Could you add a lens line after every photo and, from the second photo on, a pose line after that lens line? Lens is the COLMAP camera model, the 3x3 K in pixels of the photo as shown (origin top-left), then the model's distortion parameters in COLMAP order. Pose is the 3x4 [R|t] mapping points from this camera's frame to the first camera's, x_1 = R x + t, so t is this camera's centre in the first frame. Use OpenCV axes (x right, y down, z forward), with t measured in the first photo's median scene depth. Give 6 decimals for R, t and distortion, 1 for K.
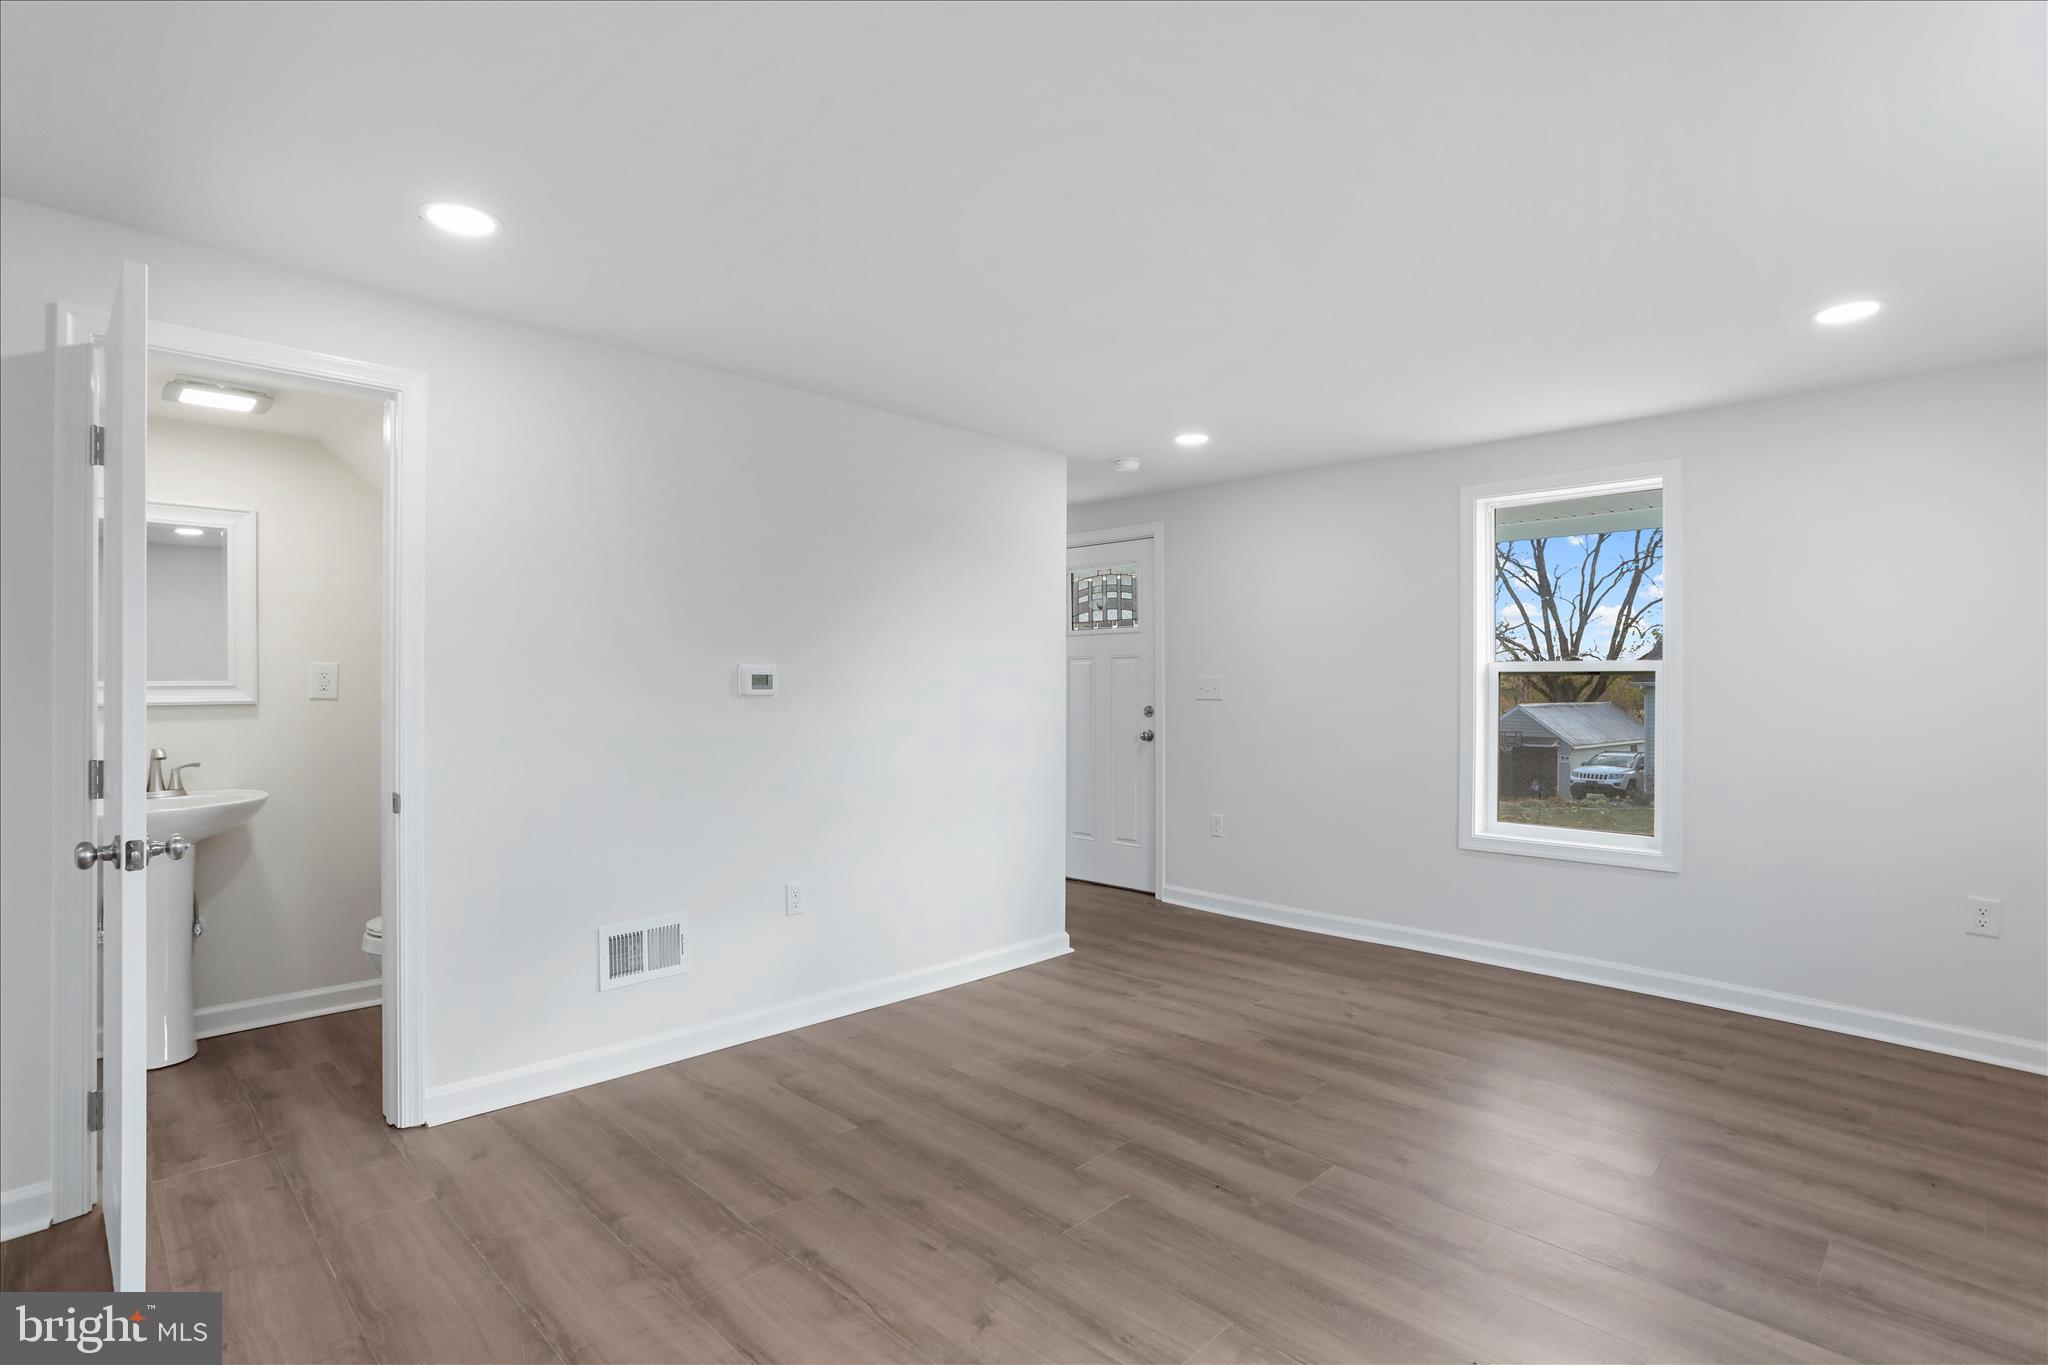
lens RADIAL K [[998.0, 0, 1024.0], [0, 998.0, 682.5], [0, 0, 1]] dist [-0.060790, 0.037630]
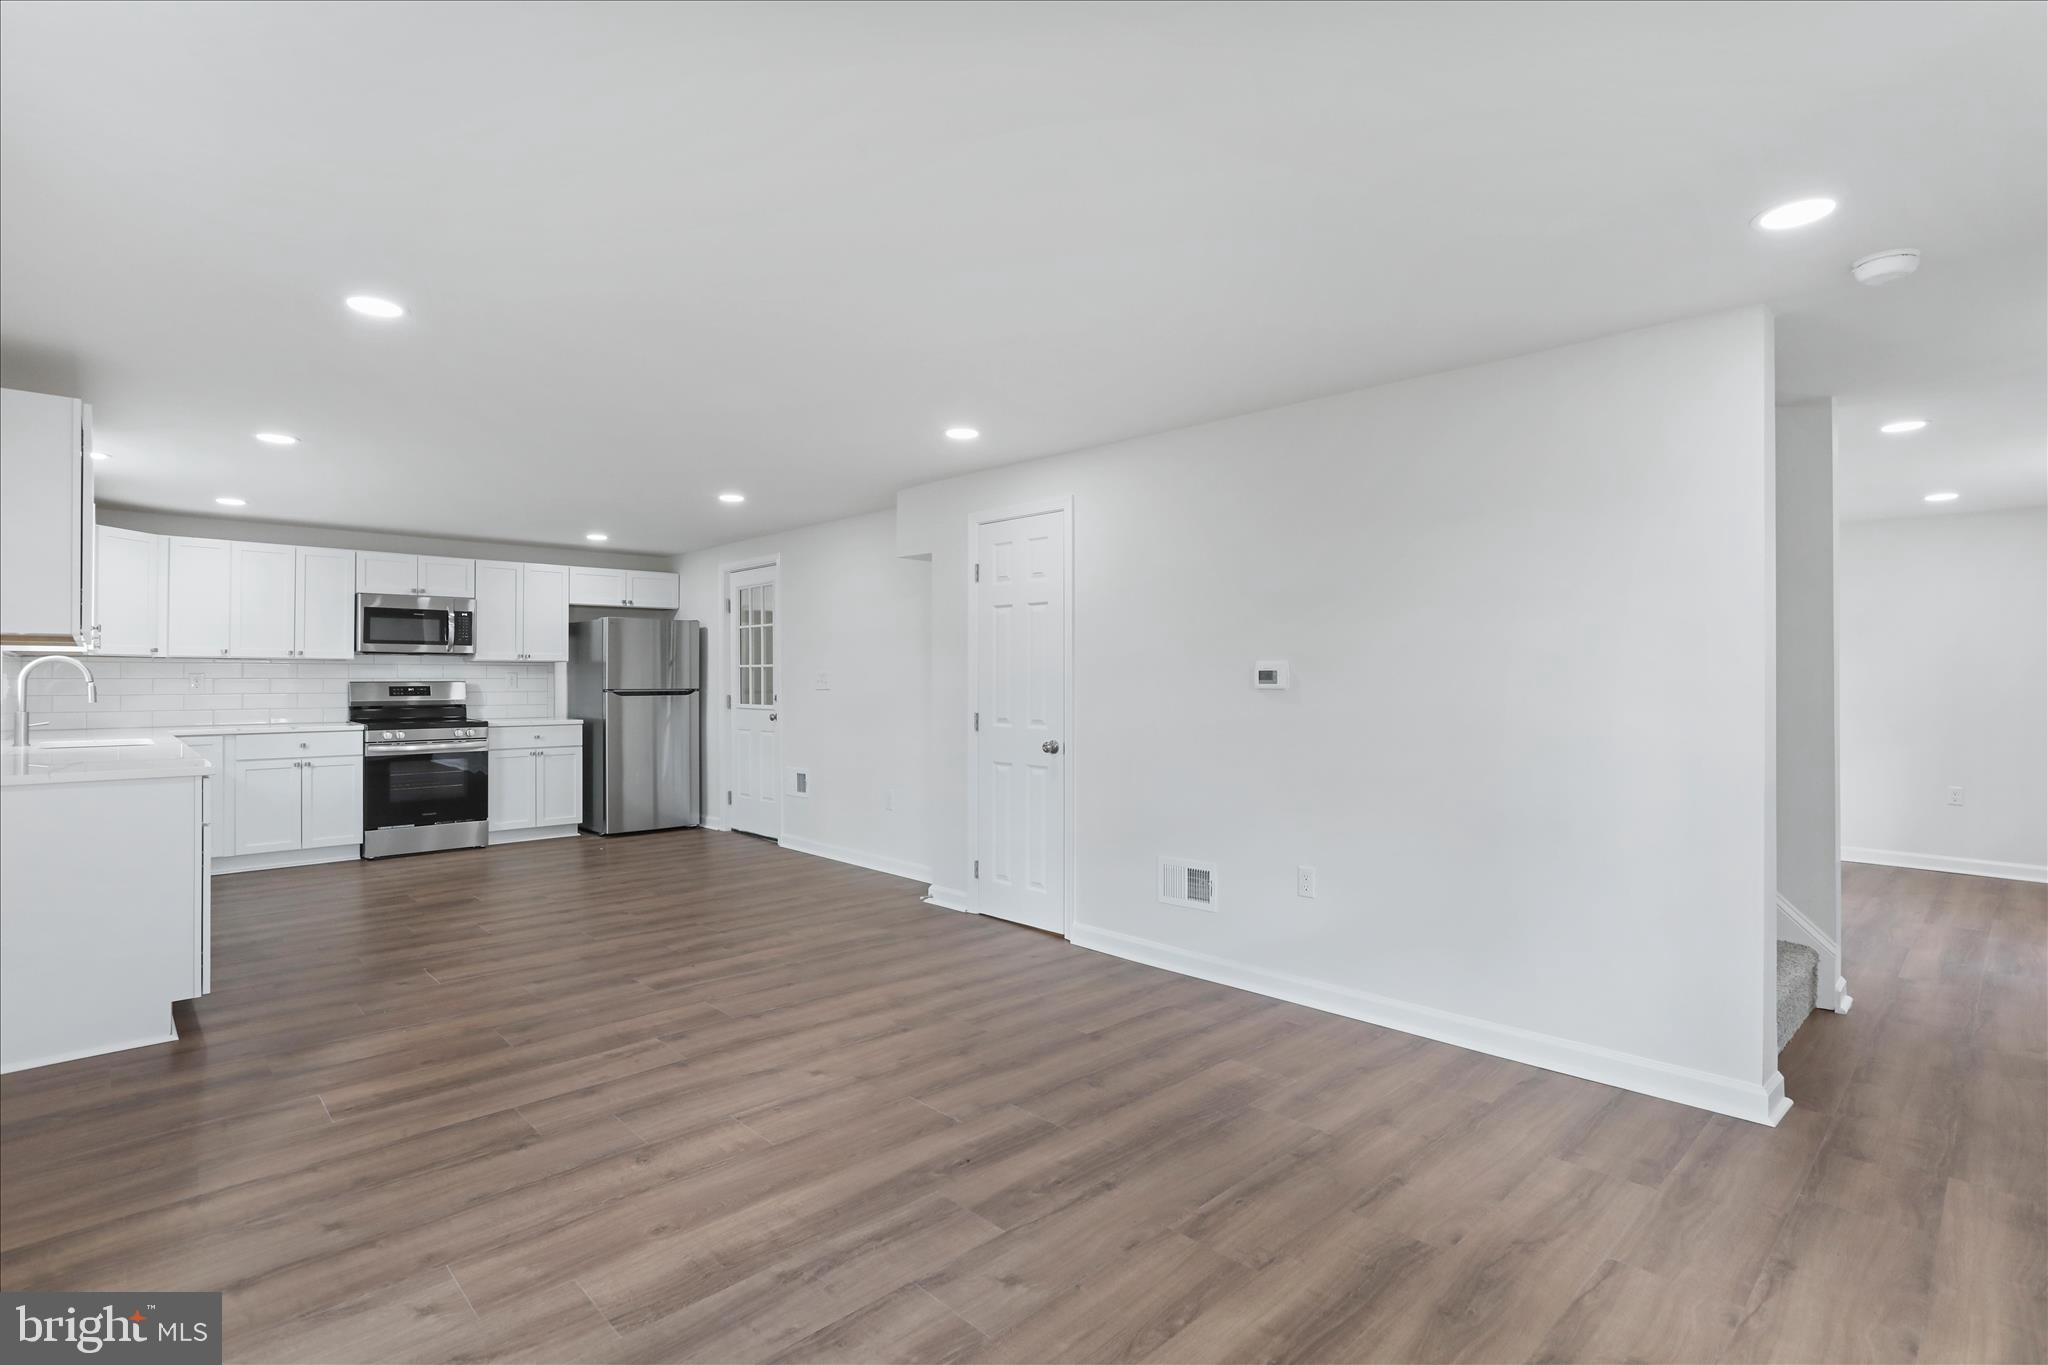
lens RADIAL K [[998.0, 0, 1024.0], [0, 998.0, 682.5], [0, 0, 1]] dist [-0.060790, 0.037630]
pose [[-0.023260, 0.004137, -0.999721, 1.063082], [0.001493, 0.999990, 0.004103, 0.000932], [0.999728, -0.001397, -0.023266, 0.929855]]
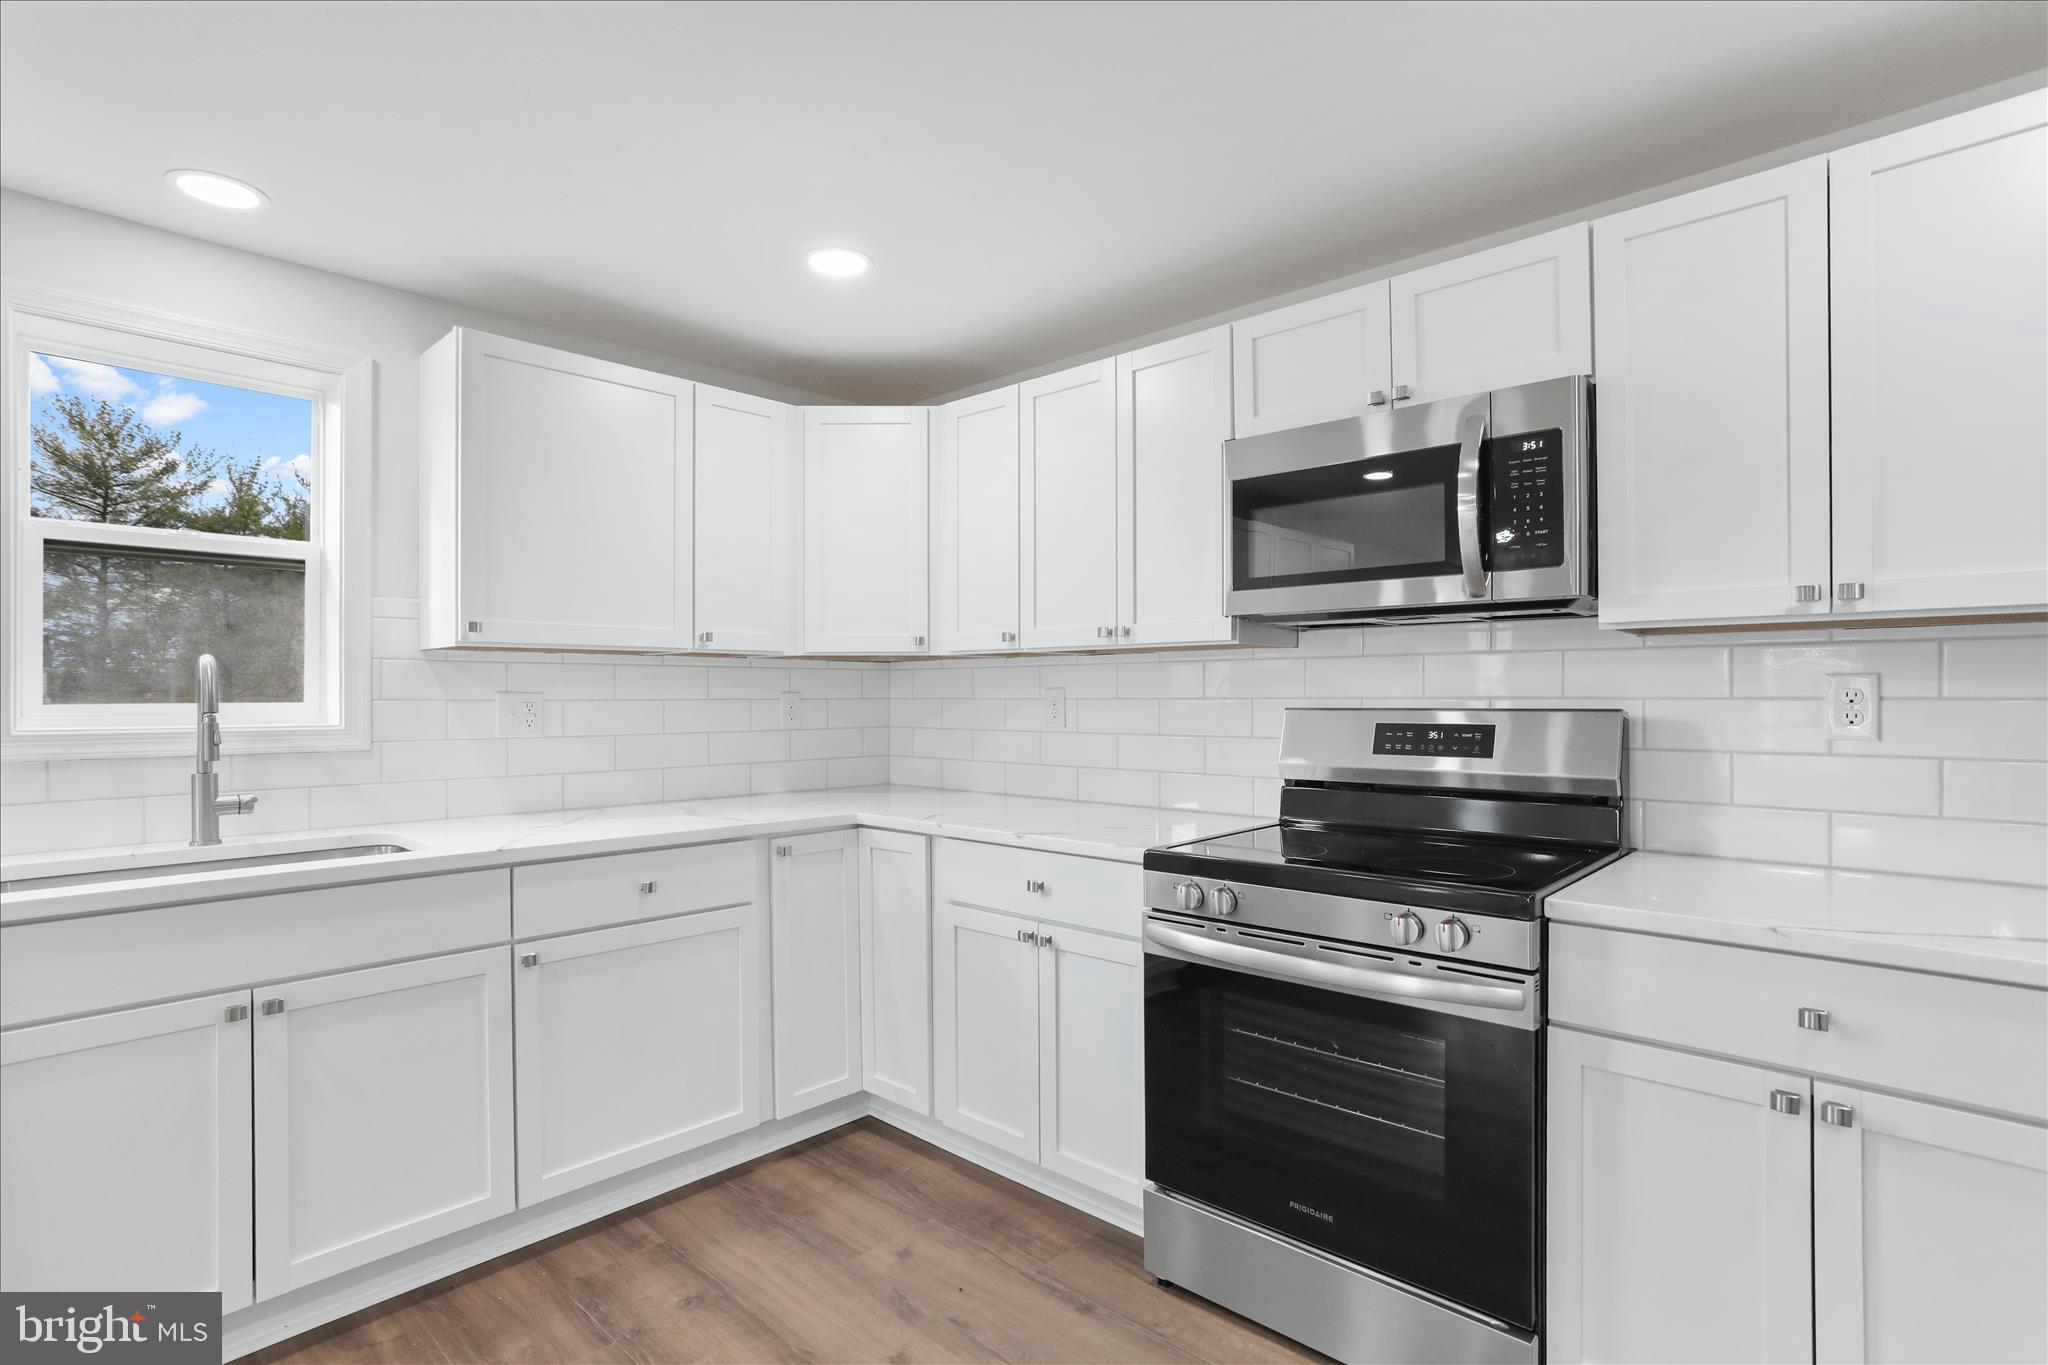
lens RADIAL K [[998.0, 0, 1024.0], [0, 998.0, 682.5], [0, 0, 1]] dist [-0.060790, 0.037630]
pose [[-0.999608, 0.006586, -0.027225, -1.087226], [0.006854, 0.999929, -0.009753, -0.008732], [0.027159, -0.009936, -0.999582, 0.059237]]
